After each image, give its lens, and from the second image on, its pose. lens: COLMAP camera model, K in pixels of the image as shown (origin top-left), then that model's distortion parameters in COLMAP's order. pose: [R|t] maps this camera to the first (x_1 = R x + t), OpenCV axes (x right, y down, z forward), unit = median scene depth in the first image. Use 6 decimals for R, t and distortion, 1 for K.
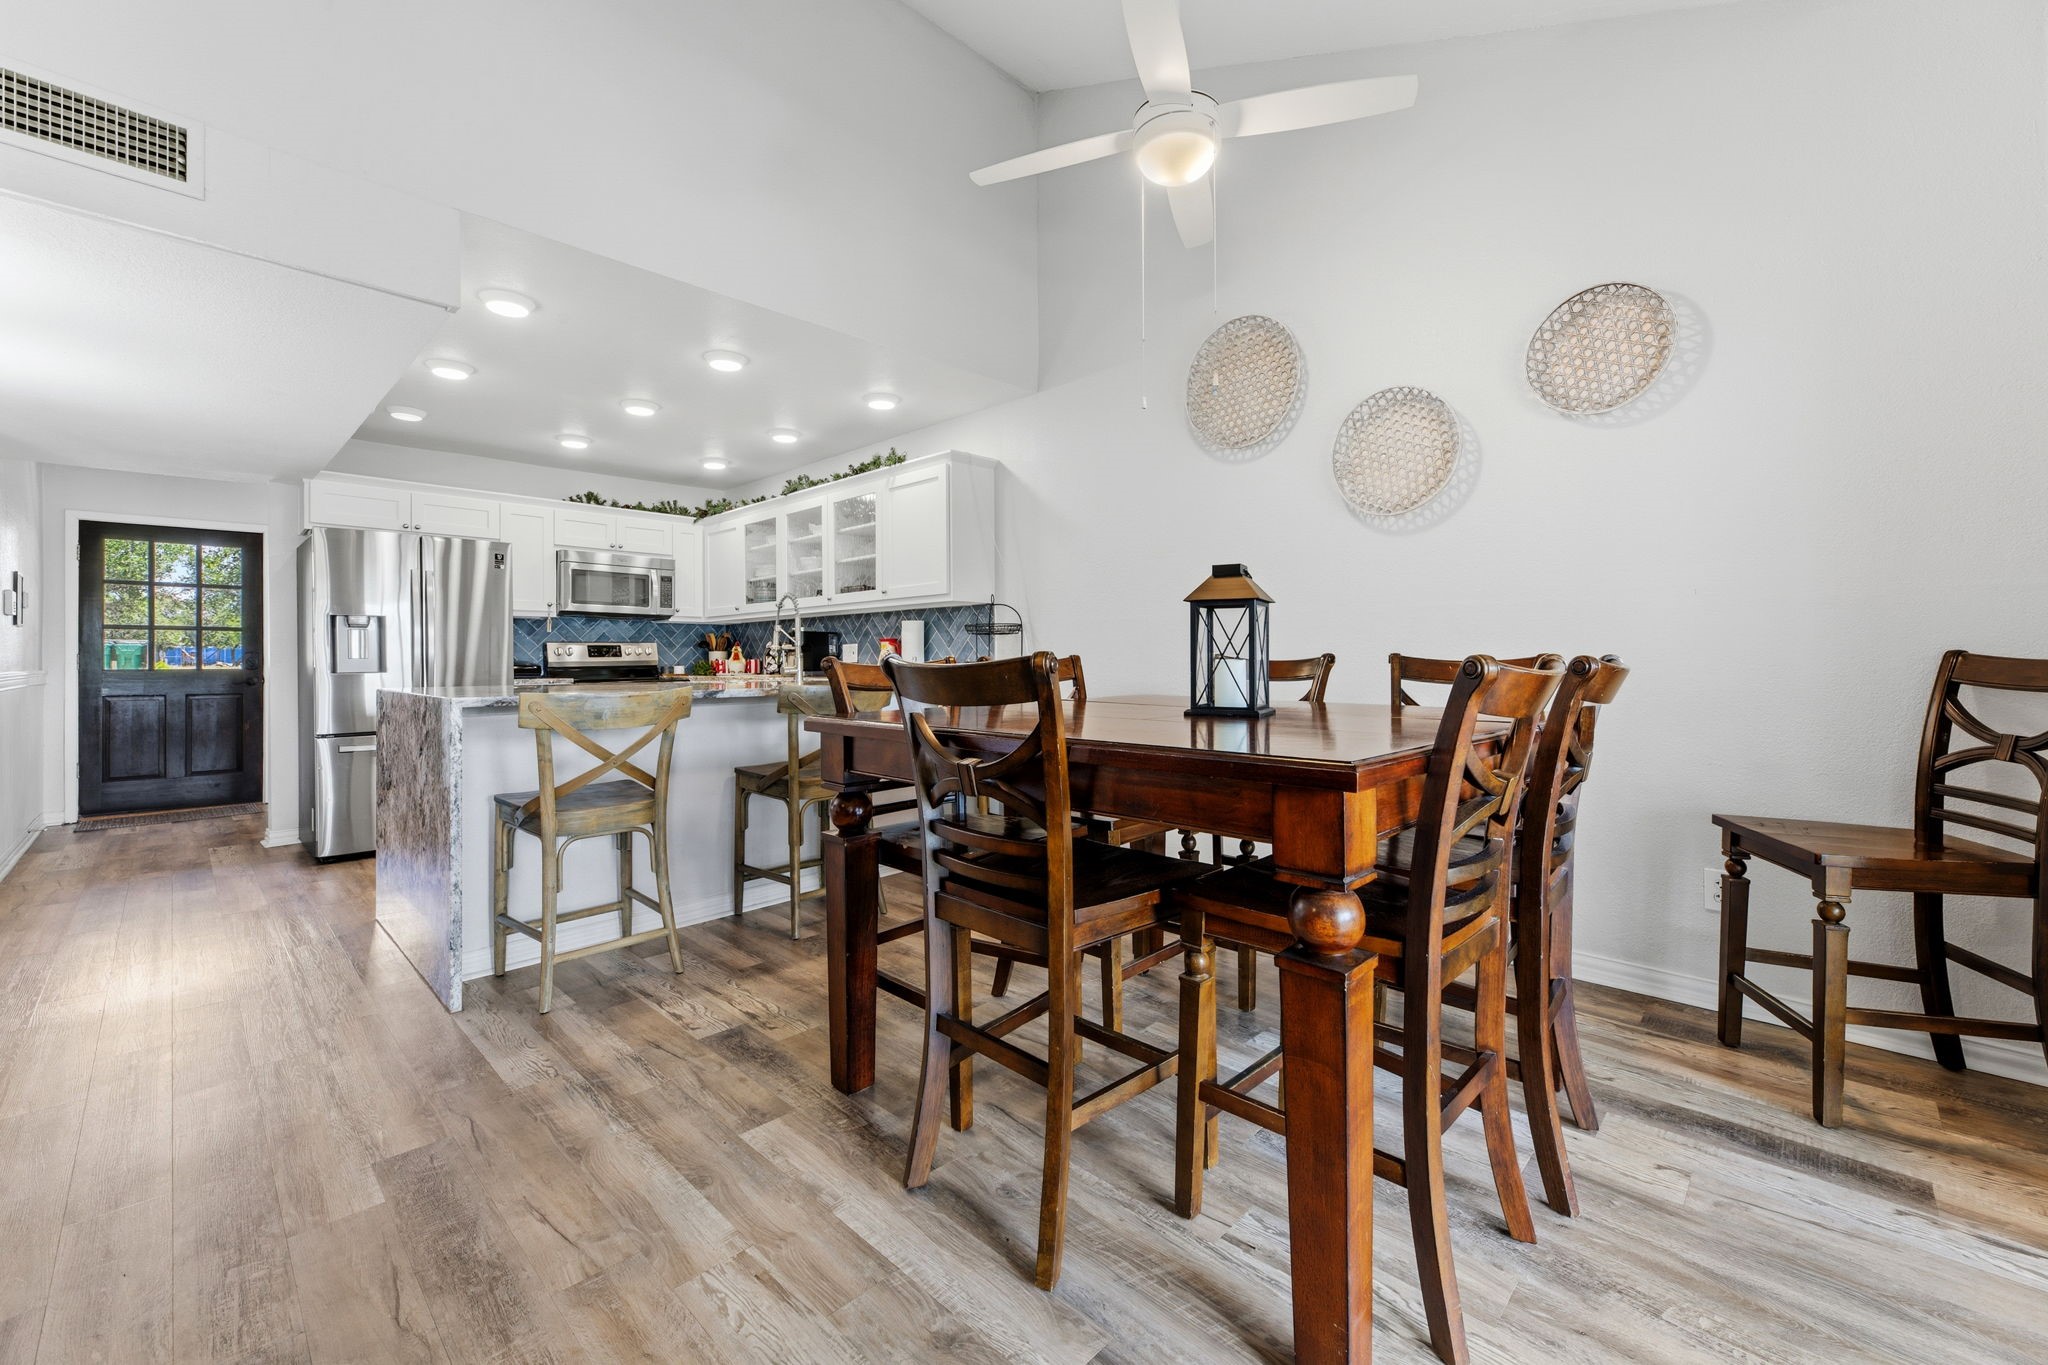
lens RADIAL K [[823.9, 0, 1018.5], [0, 823.9, 661.2], [0, 0, 1]] dist [0.000853, 0.001188]
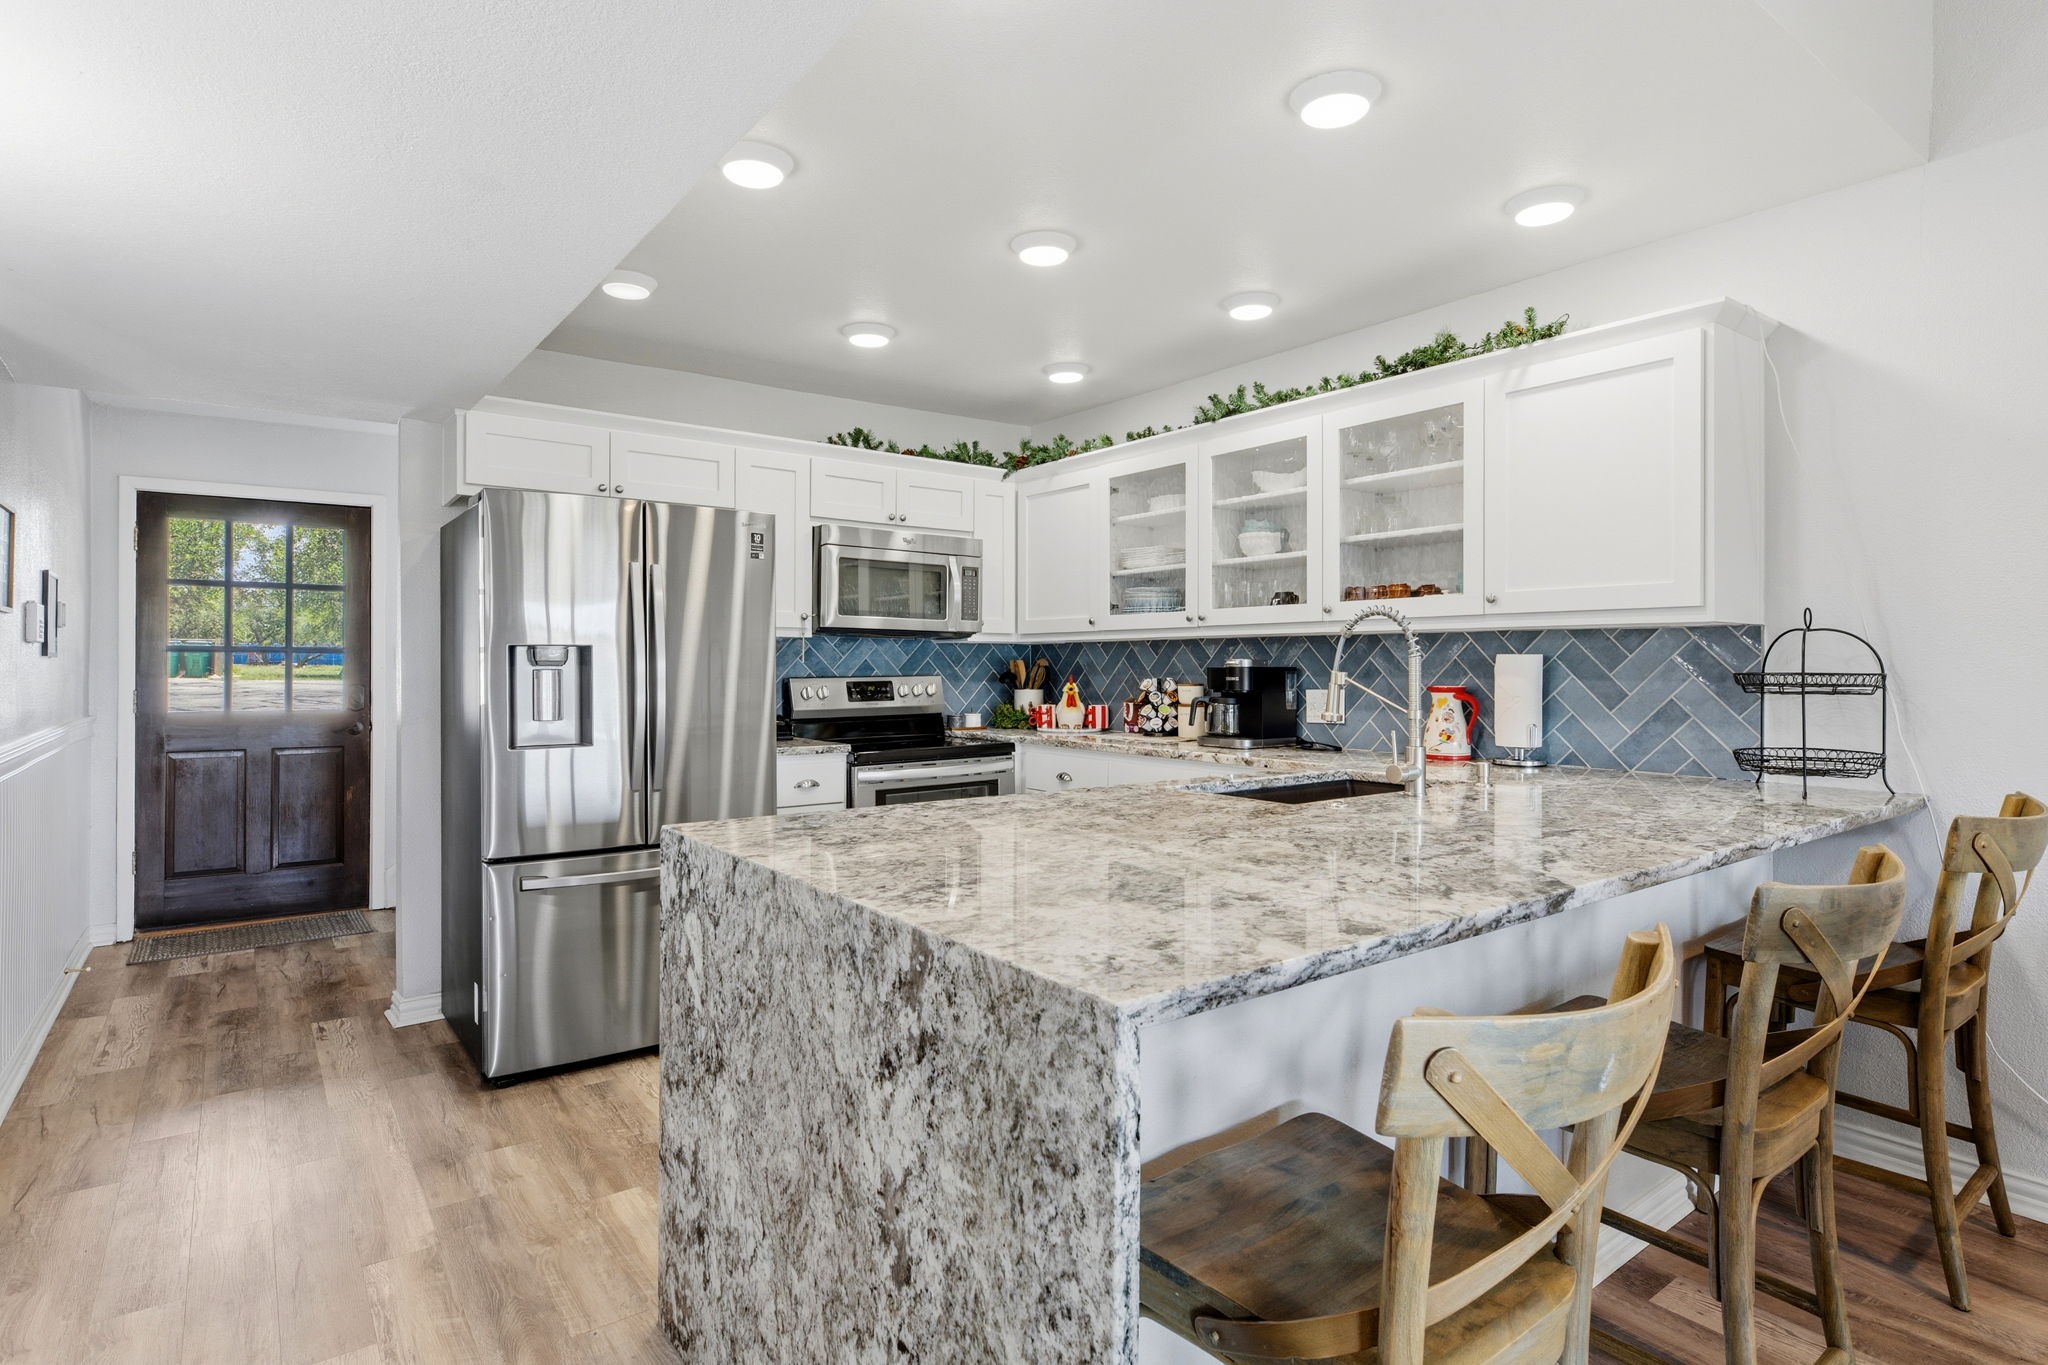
lens RADIAL K [[1067.0, 0, 1019.2], [0, 1067.0, 671.7], [0, 0, 1]] dist [0.002390, 0.000831]
pose [[0.986257, 0.010230, -0.164902, -0.298580], [-0.009345, 0.999937, 0.006145, -0.036528], [0.164954, -0.004520, 0.986291, 0.273249]]
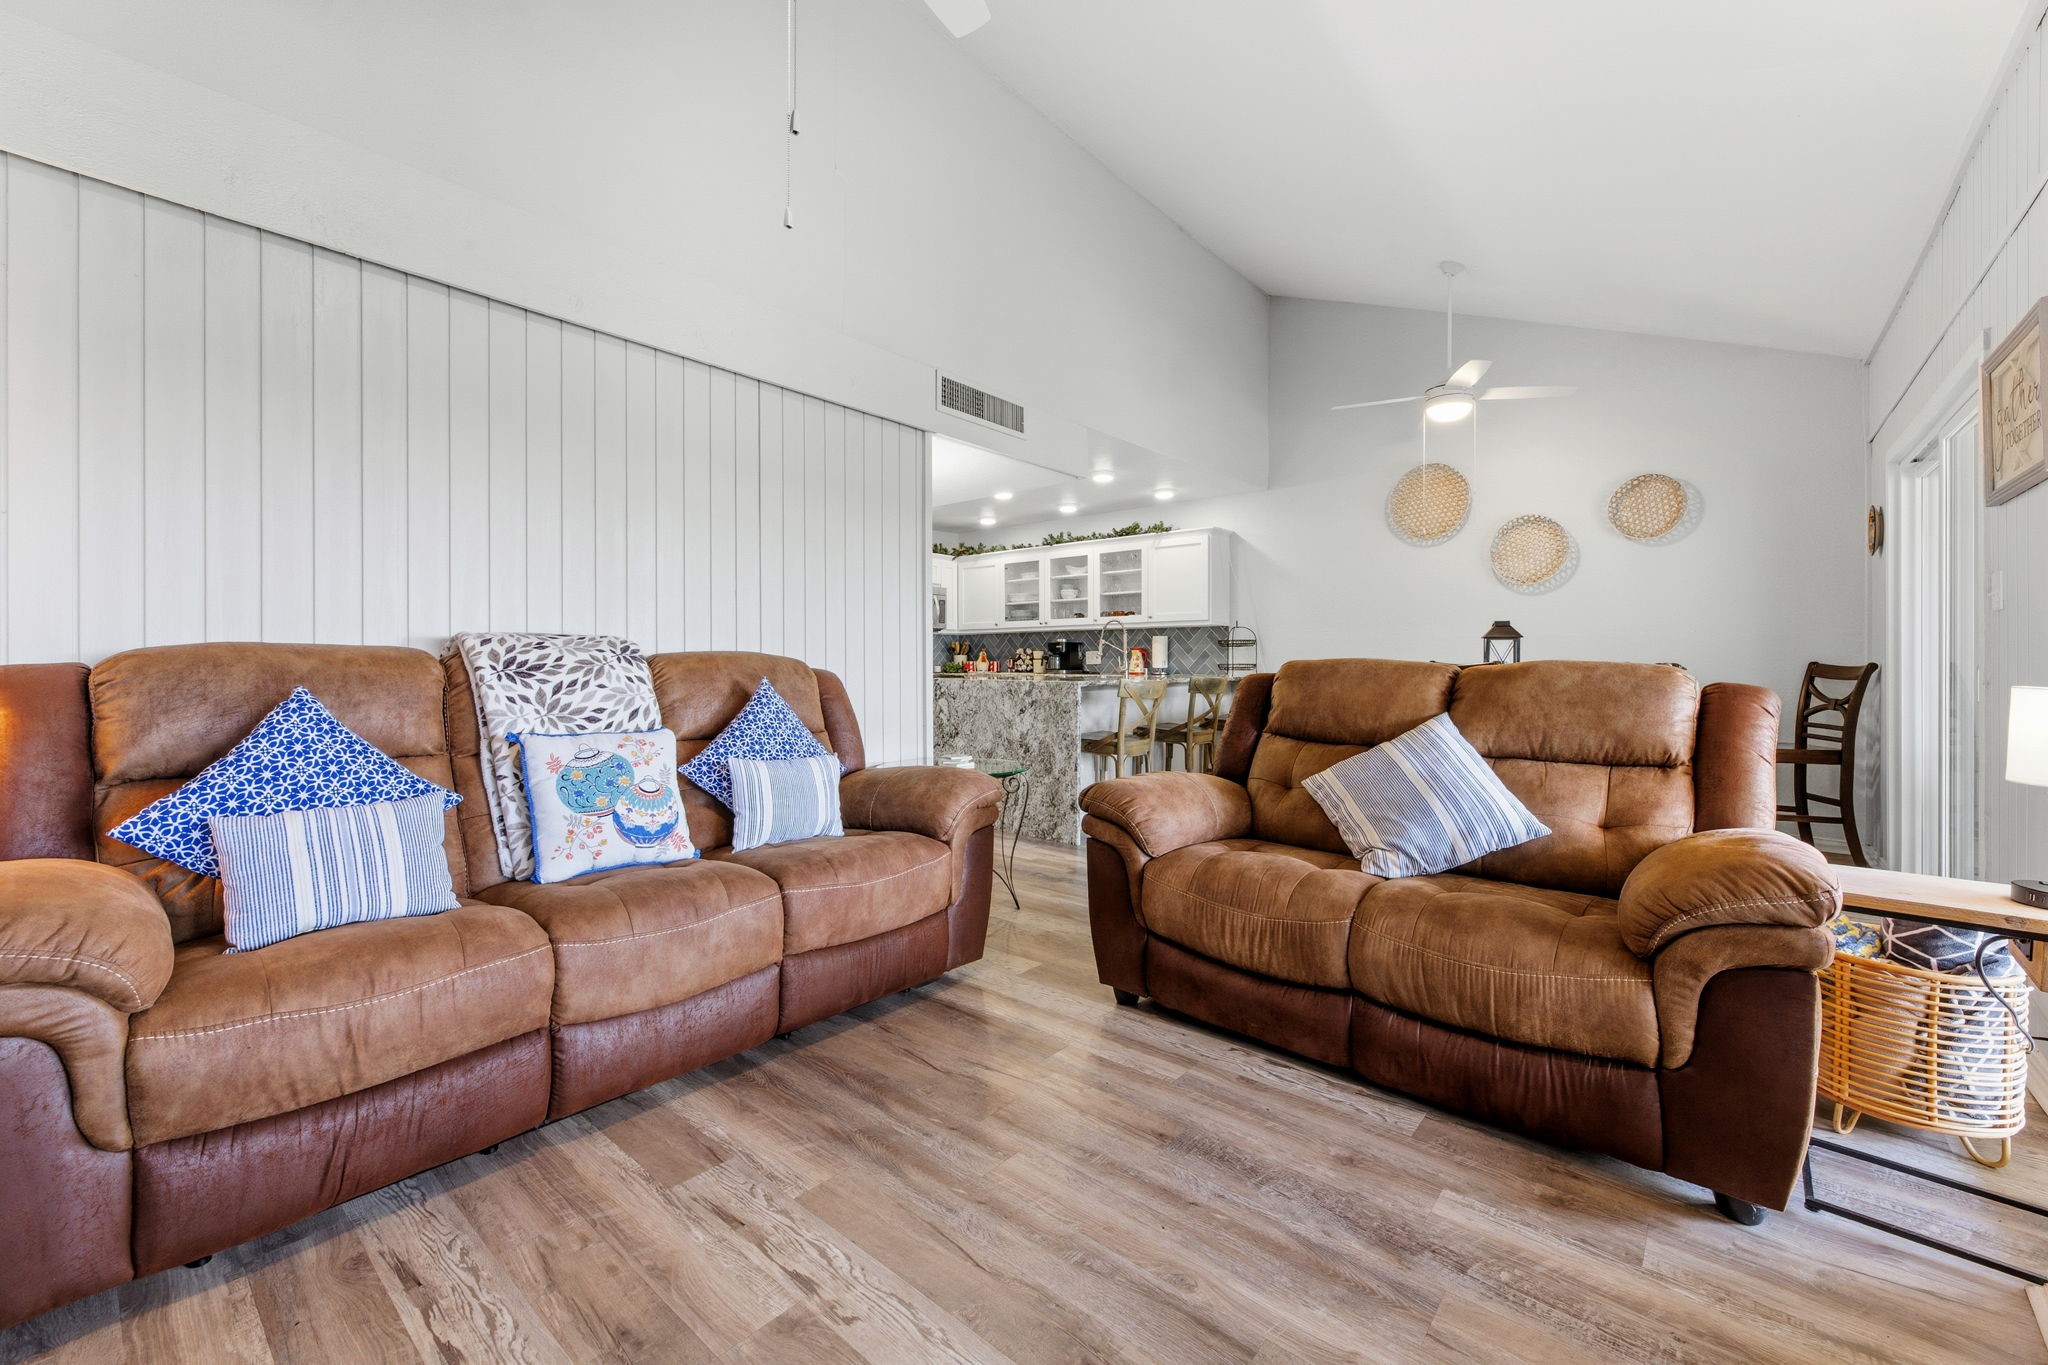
lens RADIAL K [[815.7, 0, 1020.4], [0, 815.7, 669.3], [0, 0, 1]] dist [0.001465, -0.000475]
pose [[0.998399, 0.007970, 0.056007, -0.421695], [-0.008212, 0.999958, 0.004088, 0.005649], [-0.055972, -0.004541, 0.998422, -0.404778]]
